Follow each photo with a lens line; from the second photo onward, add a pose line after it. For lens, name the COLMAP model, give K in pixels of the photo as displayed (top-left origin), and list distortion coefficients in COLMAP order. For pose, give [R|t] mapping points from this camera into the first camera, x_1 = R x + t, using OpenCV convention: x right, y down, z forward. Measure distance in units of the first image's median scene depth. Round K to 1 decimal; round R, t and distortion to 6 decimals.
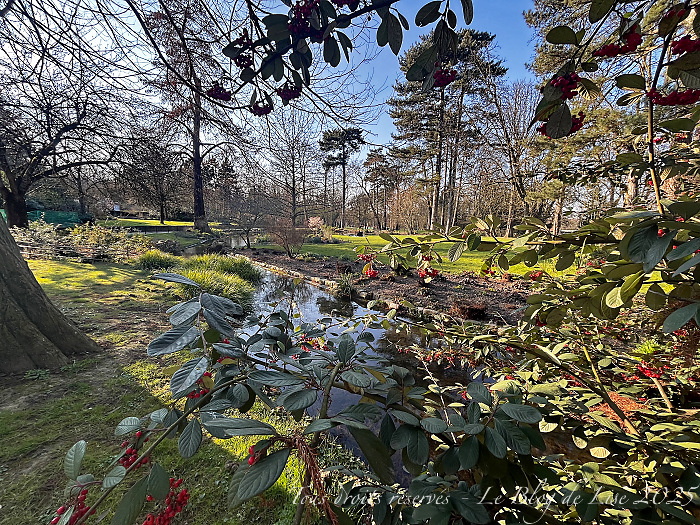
lens RADIAL K [[280.6, 0, 348.7], [0, 280.6, 263.2], [0, 0, 1]] dist [-0.003934, -0.000607]
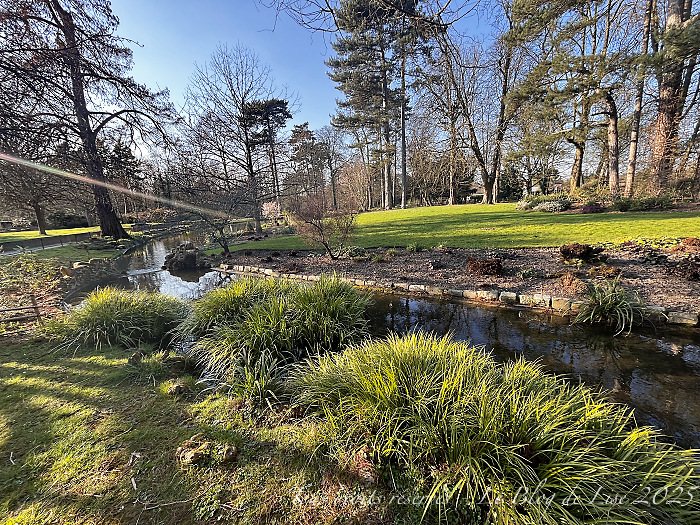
lens RADIAL K [[280.6, 0, 350.9], [0, 280.6, 261.6], [0, 0, 1]] dist [-0.003934, -0.000607]
pose [[0.955804, -0.154415, 0.250189, -0.085828], [0.139829, 0.987318, 0.075173, -0.014206], [-0.258624, -0.036867, 0.965274, 0.094427]]
